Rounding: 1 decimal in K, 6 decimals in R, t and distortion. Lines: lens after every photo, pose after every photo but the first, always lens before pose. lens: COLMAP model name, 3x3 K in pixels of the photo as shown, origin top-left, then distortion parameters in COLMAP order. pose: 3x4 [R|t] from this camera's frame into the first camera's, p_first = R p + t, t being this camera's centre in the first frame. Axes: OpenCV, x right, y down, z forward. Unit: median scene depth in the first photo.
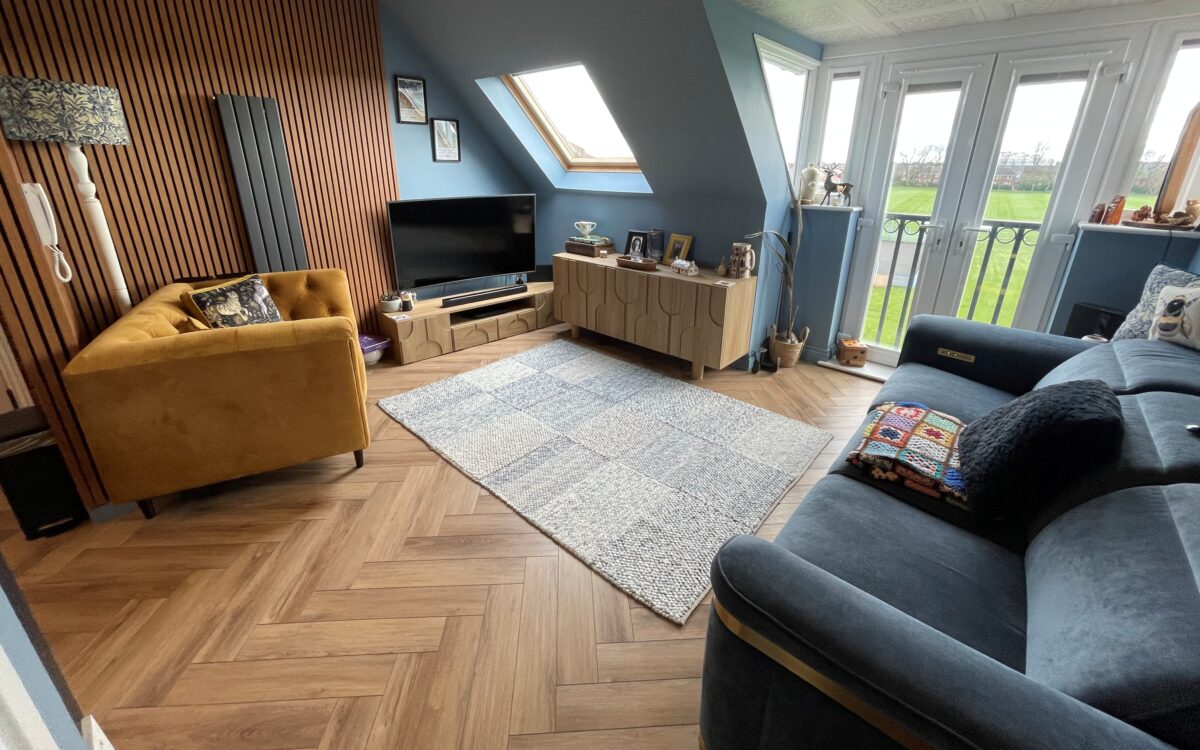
lens RADIAL K [[486.3, 0, 597.7], [0, 486.3, 328.4], [0, 0, 1]] dist [0.000018, -0.000097]
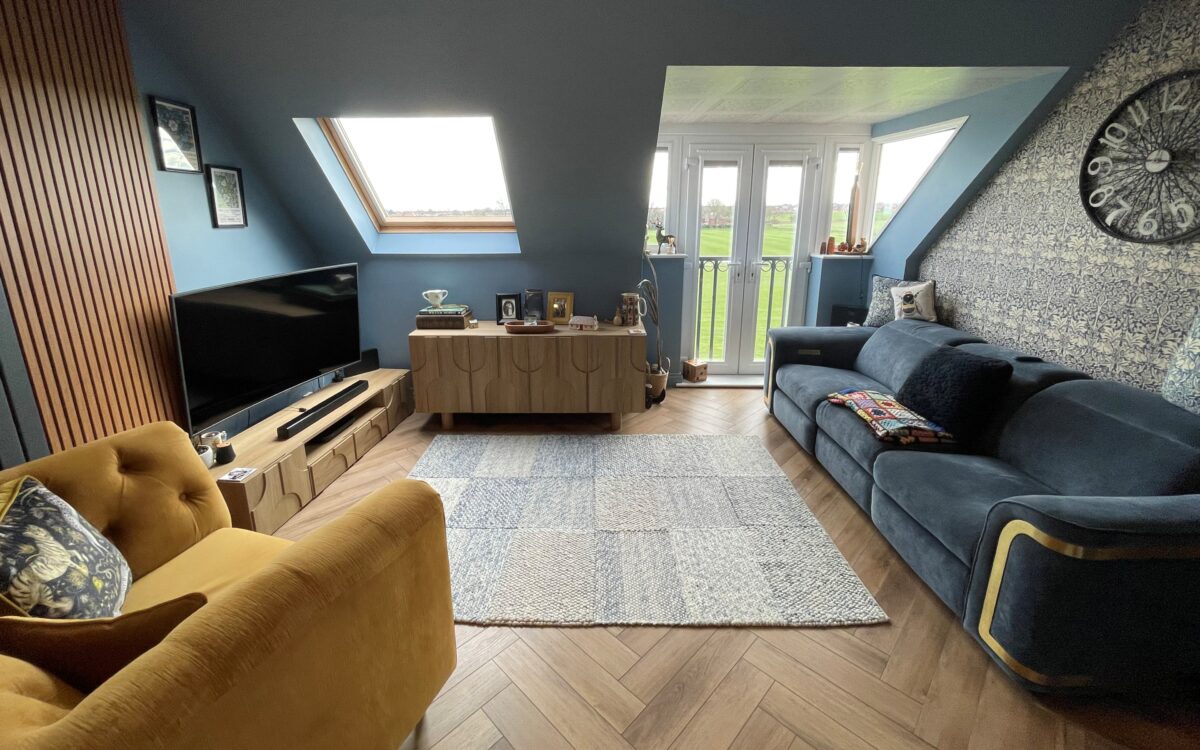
lens RADIAL K [[497.8, 0, 600.0], [0, 497.8, 328.5], [0, 0, 1]] dist [-0.003658, -0.000052]
pose [[0.739373, -0.164511, 0.652888, -0.468389], [0.225544, 0.974182, -0.009952, -0.098044], [-0.634395, 0.154613, 0.757389, 0.206989]]
